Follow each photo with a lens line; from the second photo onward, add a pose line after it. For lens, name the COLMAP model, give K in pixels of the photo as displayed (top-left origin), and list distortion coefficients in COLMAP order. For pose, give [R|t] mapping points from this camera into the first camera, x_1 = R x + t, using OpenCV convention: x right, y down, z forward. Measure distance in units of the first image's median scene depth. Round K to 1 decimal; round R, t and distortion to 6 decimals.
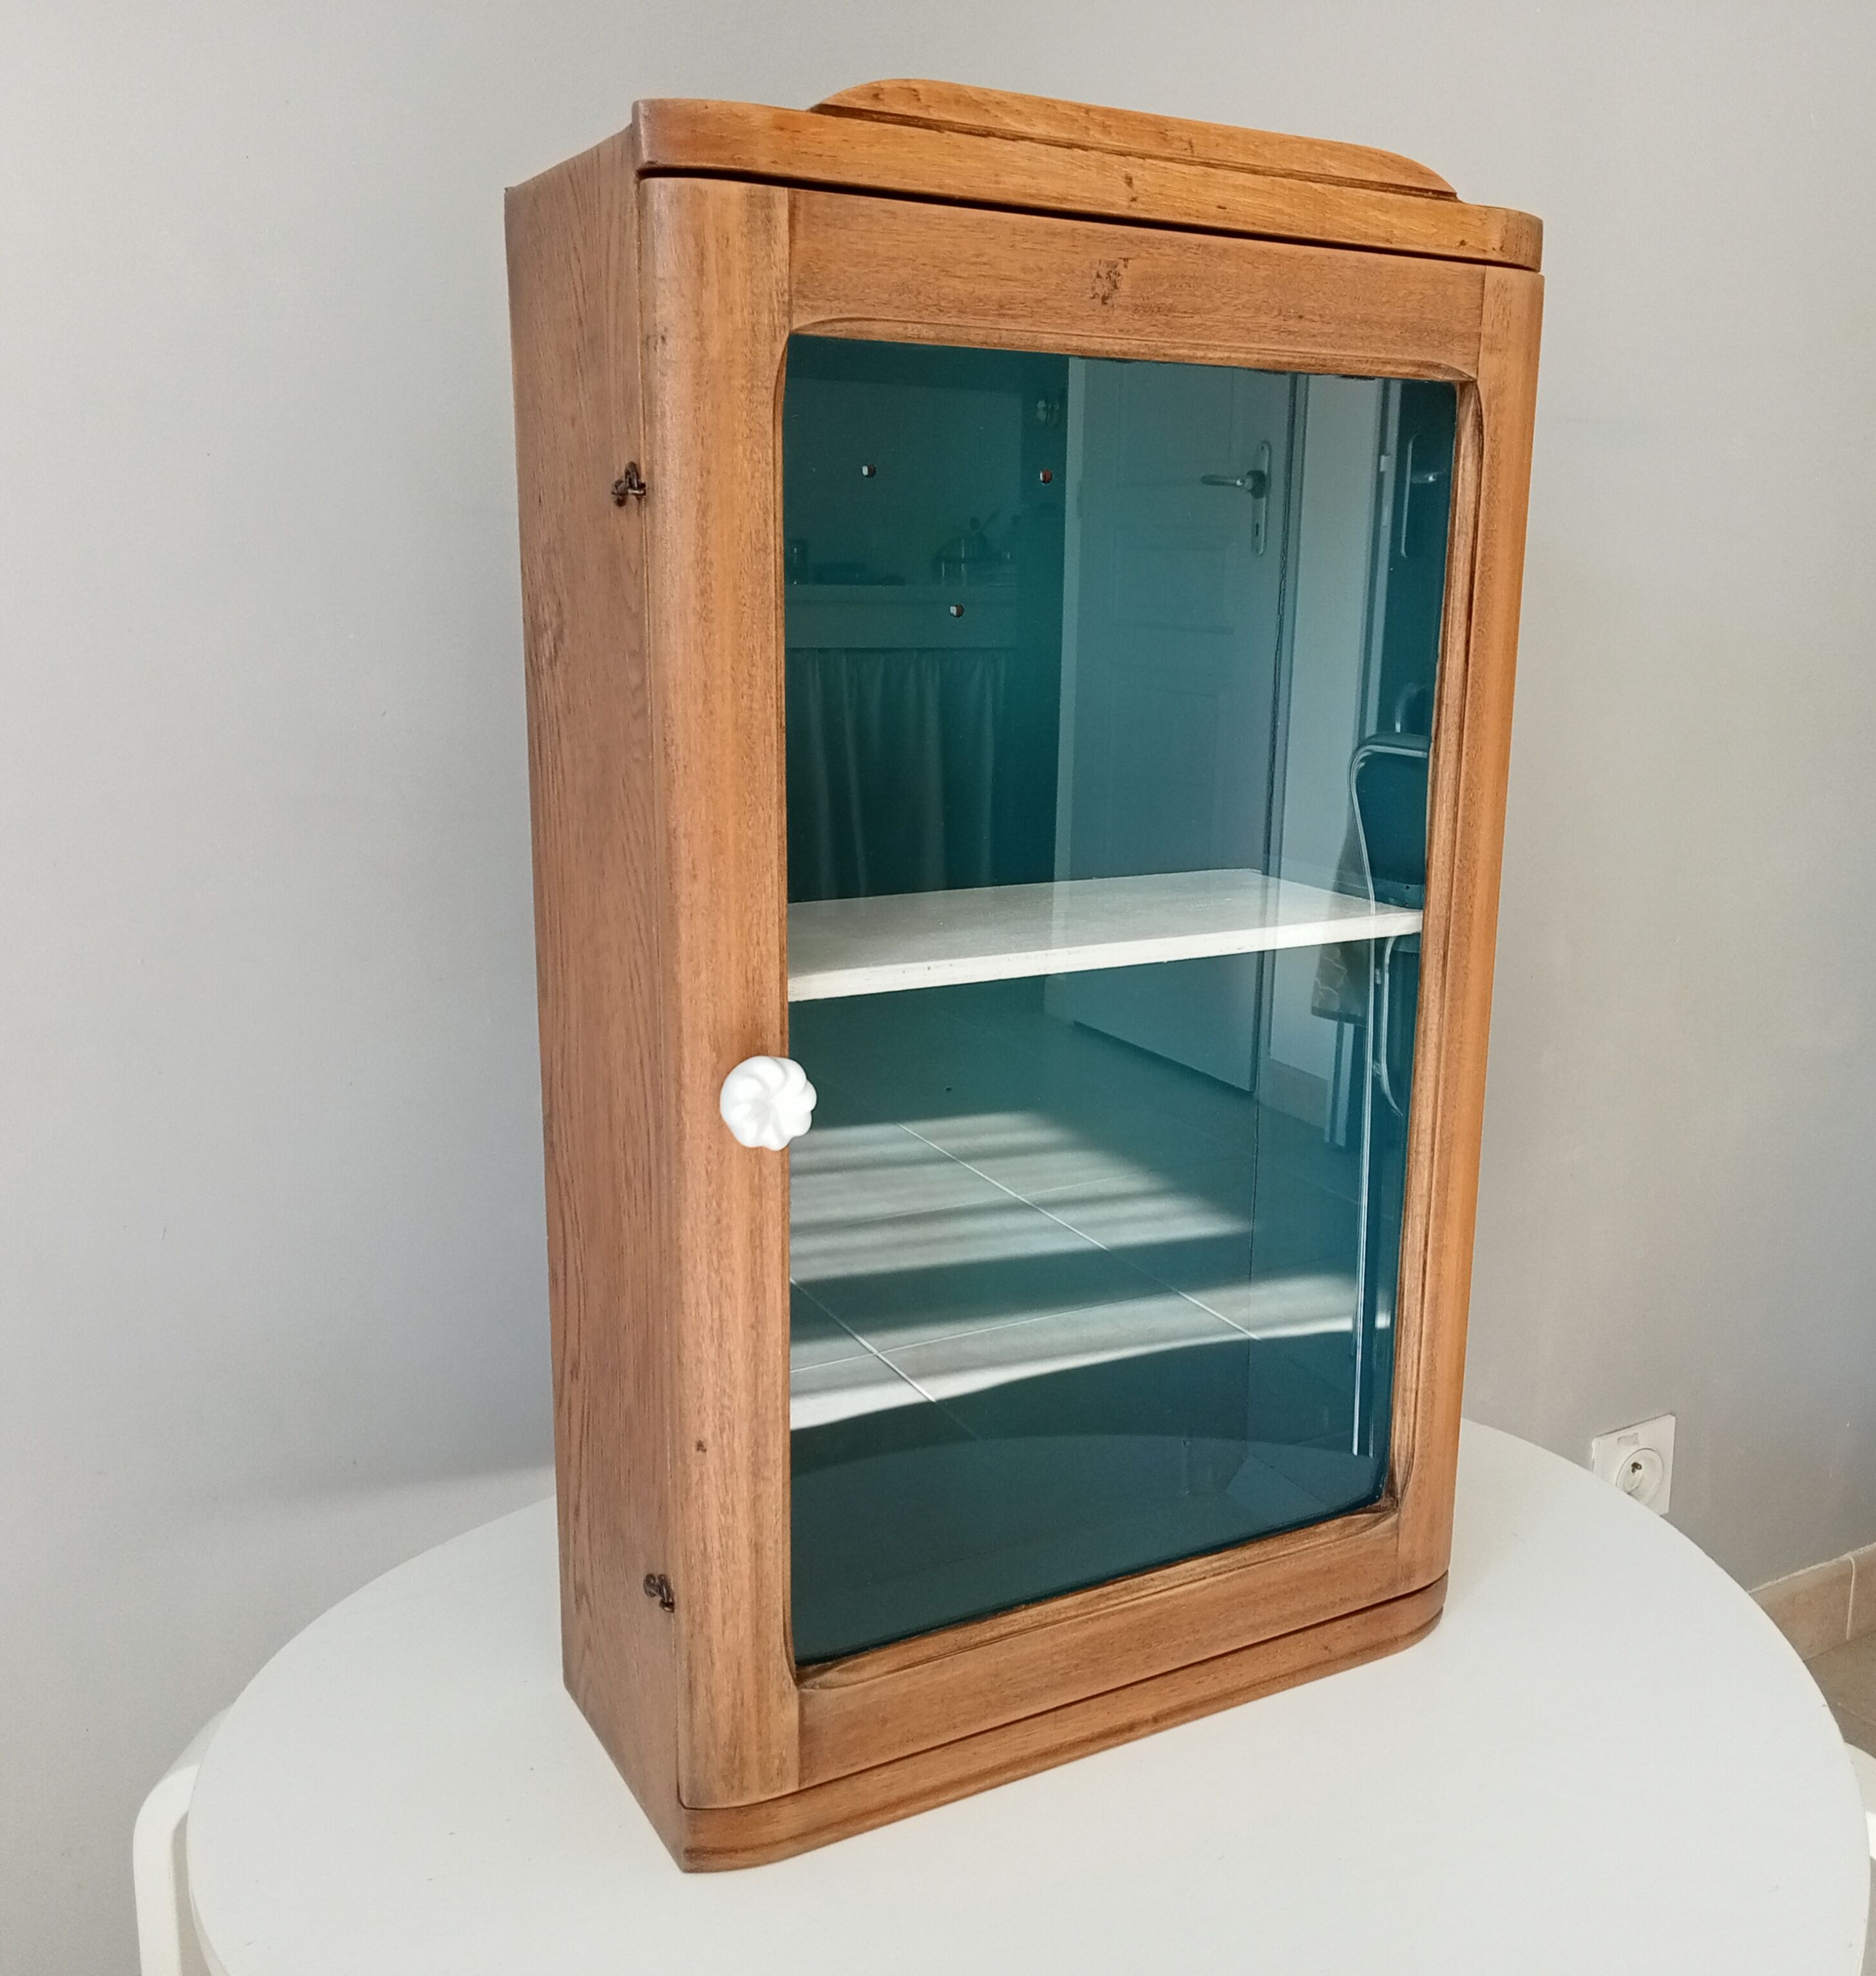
lens RADIAL K [[1851.0, 0, 950.4], [0, 1851.0, 977.8], [0, 0, 1]] dist [0.024425, 0.000000]
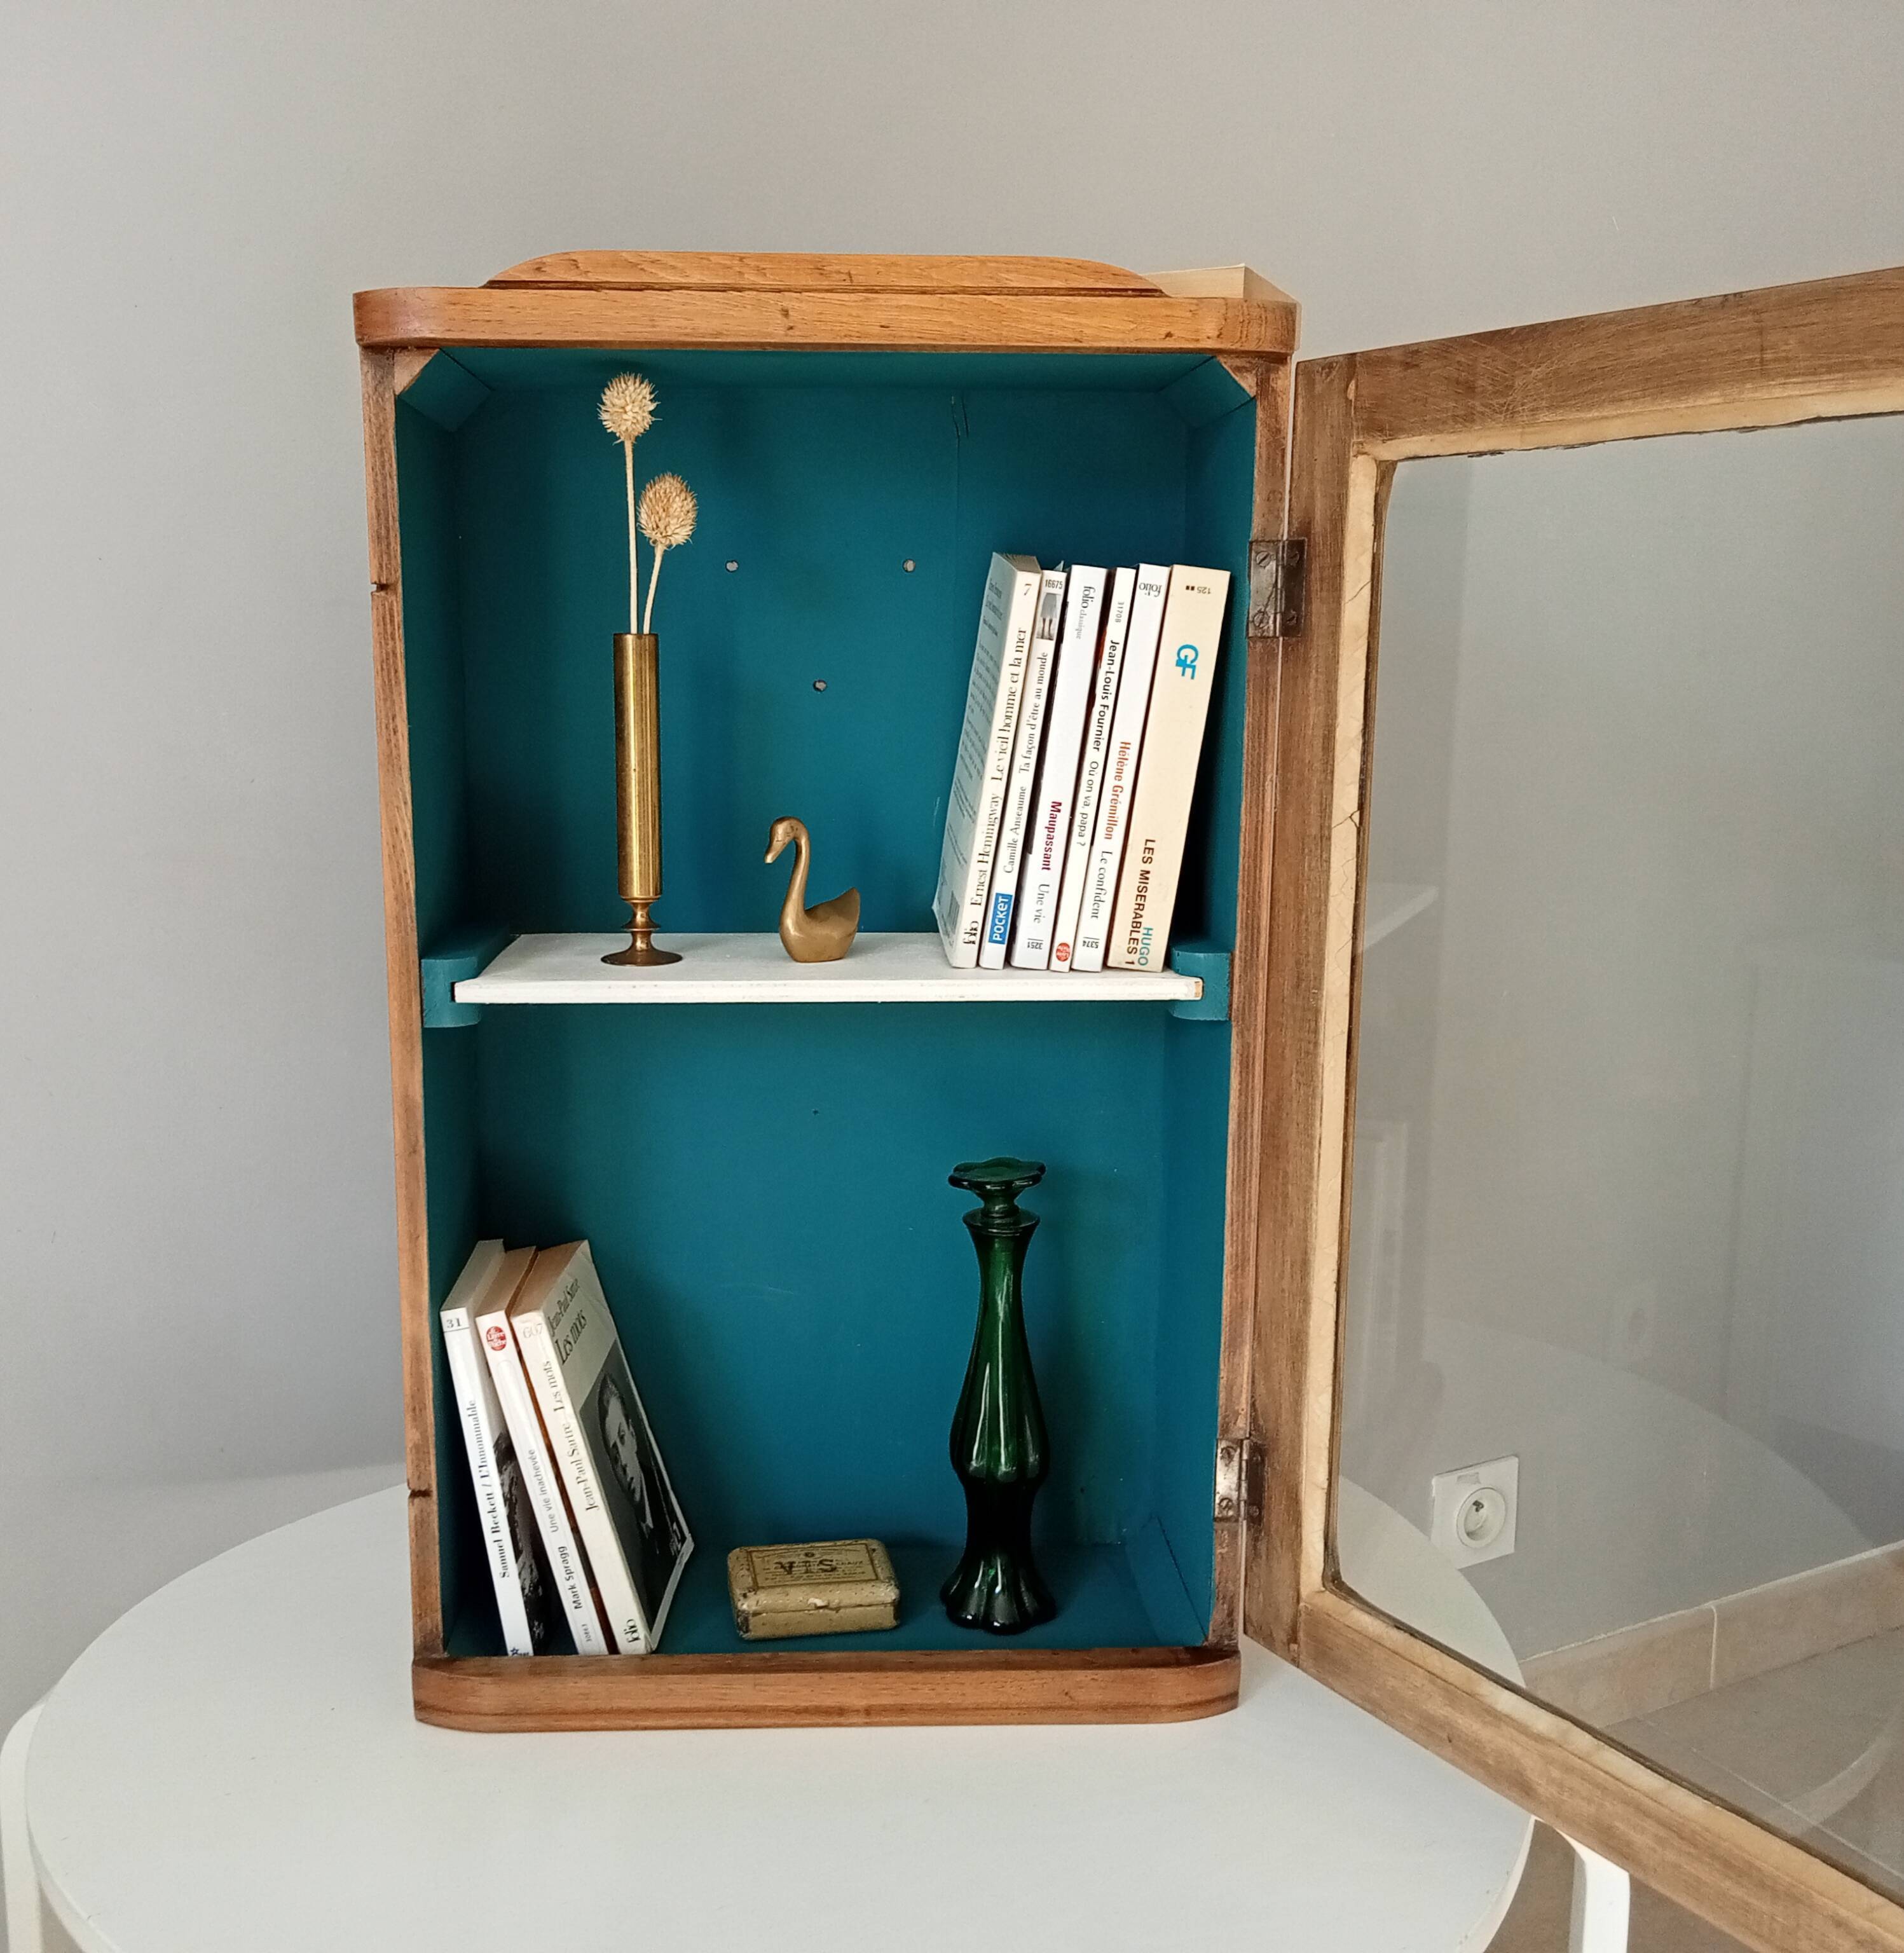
lens RADIAL K [[1820.6, 0, 854.8], [0, 1820.6, 964.1], [0, 0, 1]] dist [0.030539, 0.000000]
pose [[0.894864, 0.069039, -0.440967, 0.627732], [-0.089363, 0.995674, -0.025461, -0.002569], [0.437301, 0.062190, 0.897162, 0.028538]]
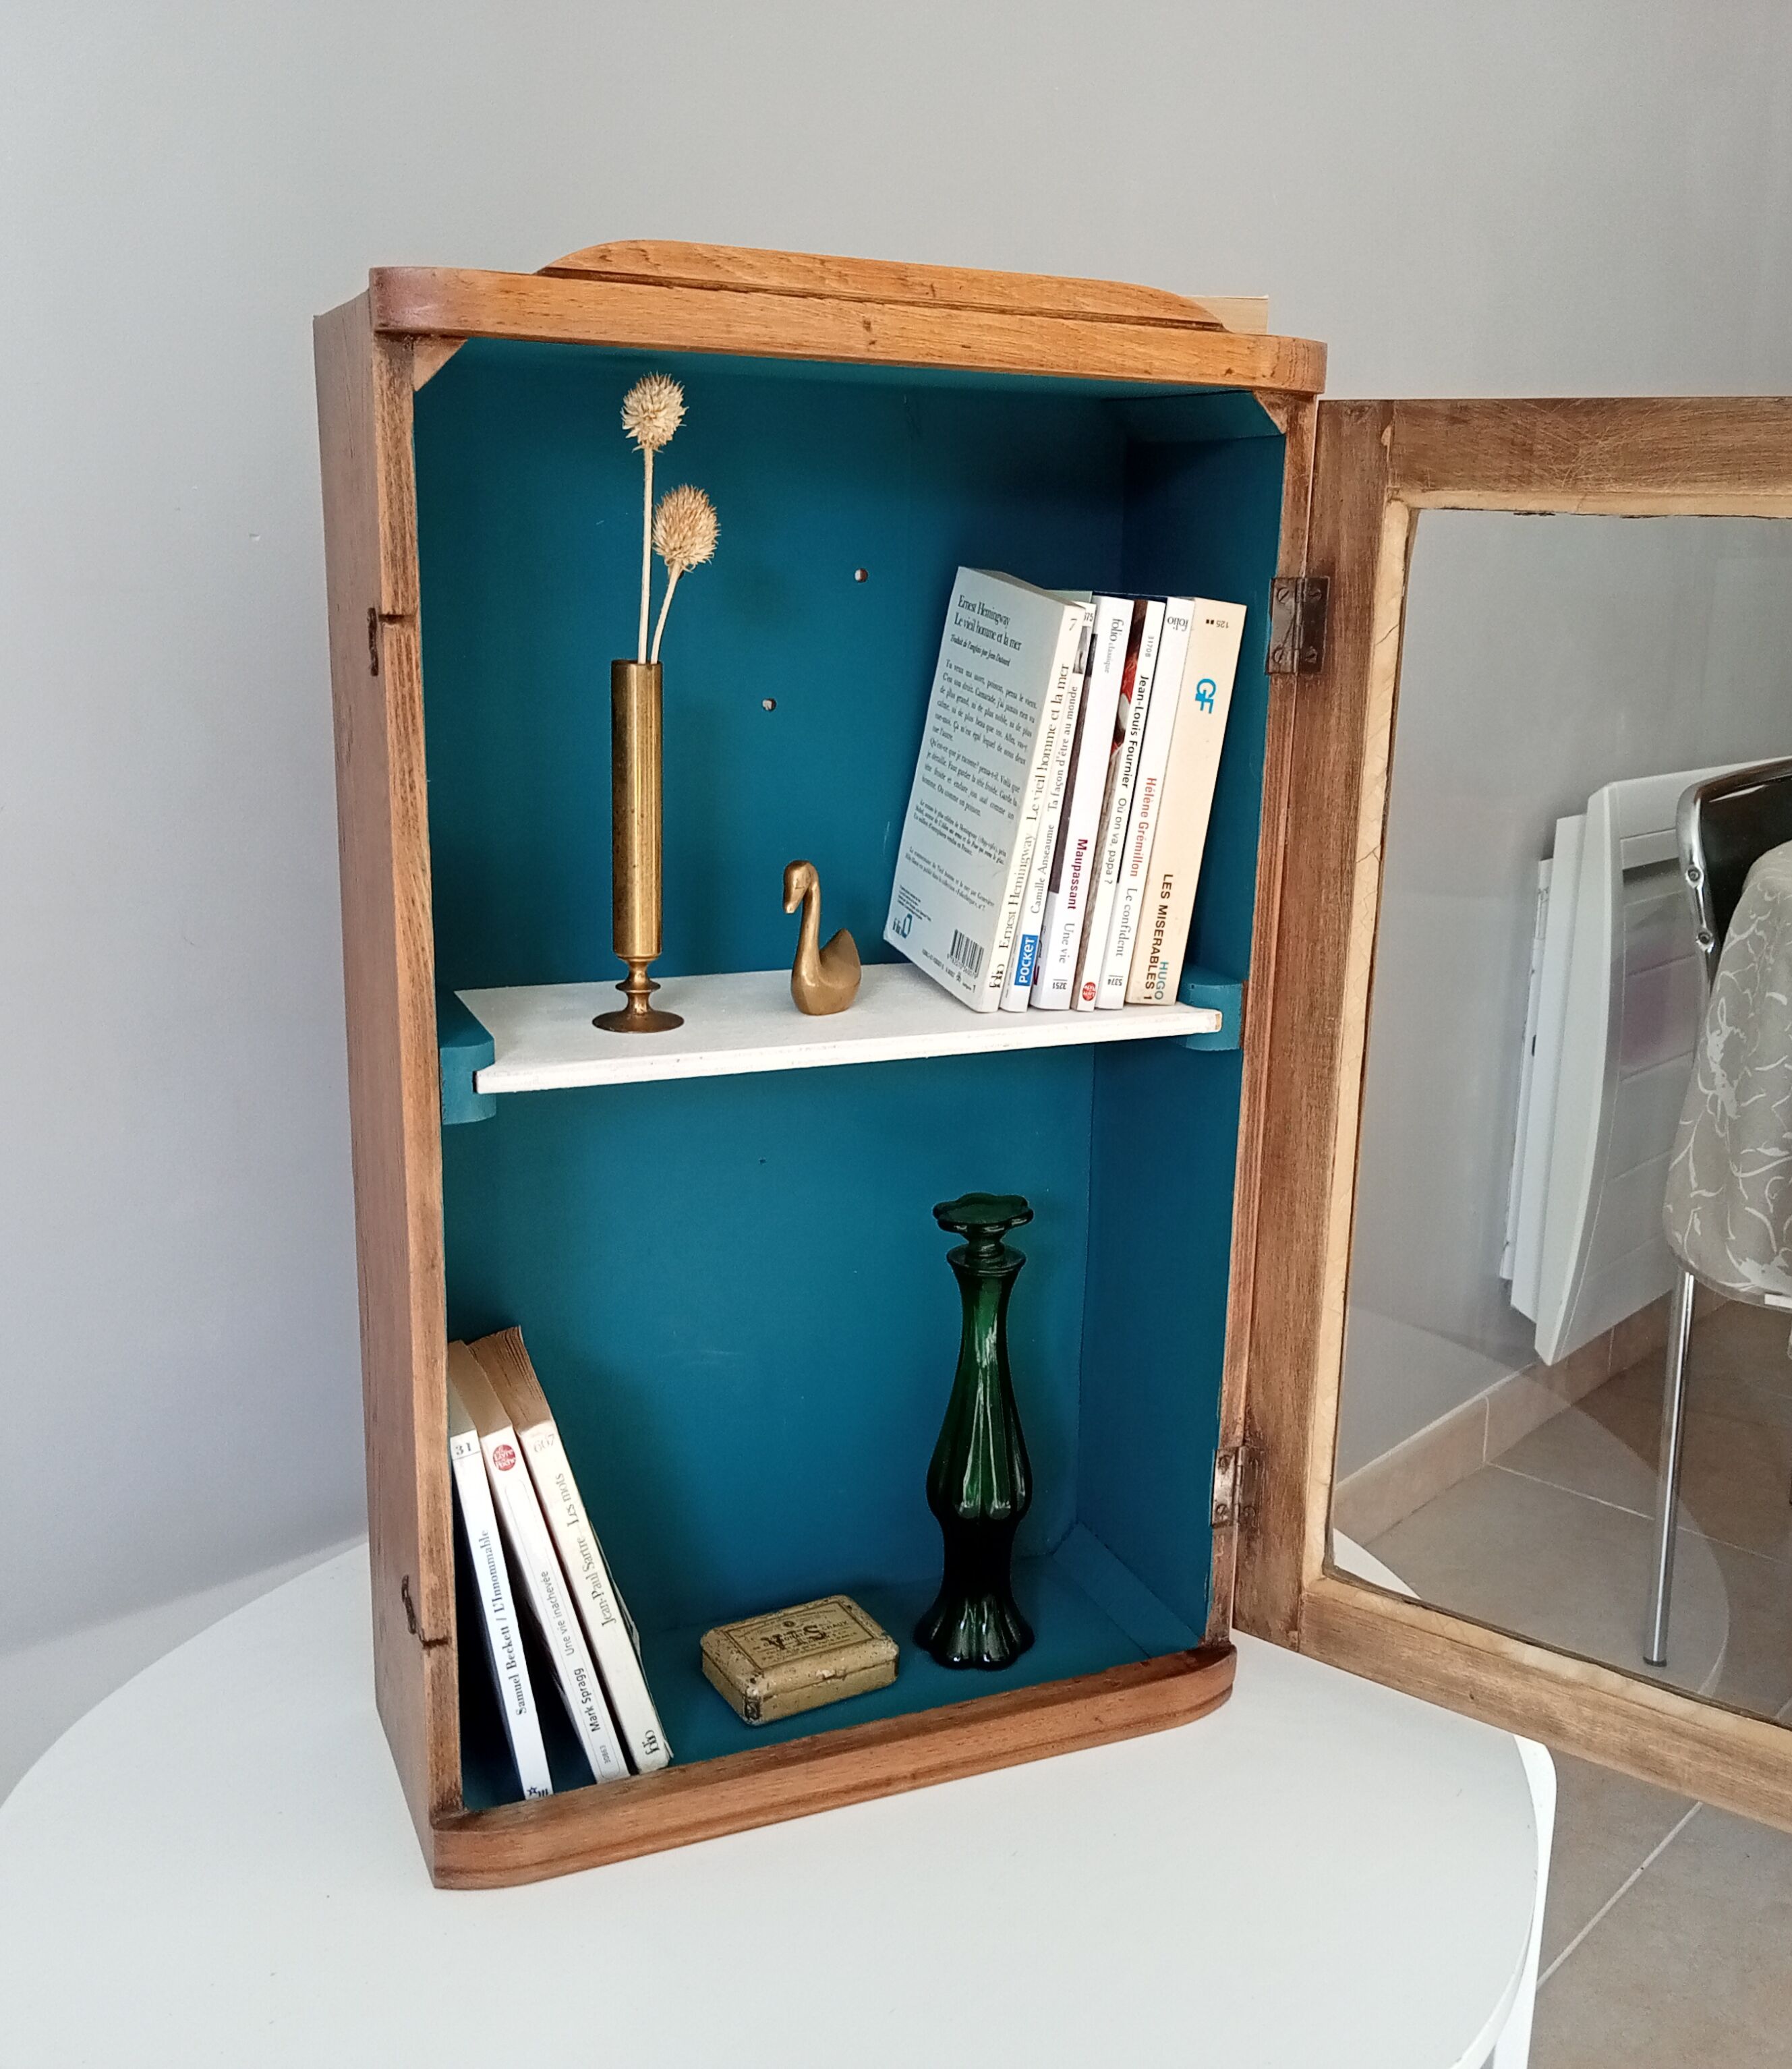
lens RADIAL K [[1928.7, 0, 913.3], [0, 1928.7, 1011.6], [0, 0, 1]] dist [0.026043, 0.000000]
pose [[0.995469, 0.037540, -0.087366, 0.220330], [-0.035704, 0.999110, 0.022479, -0.063896], [0.088132, -0.019258, 0.995923, -0.088107]]
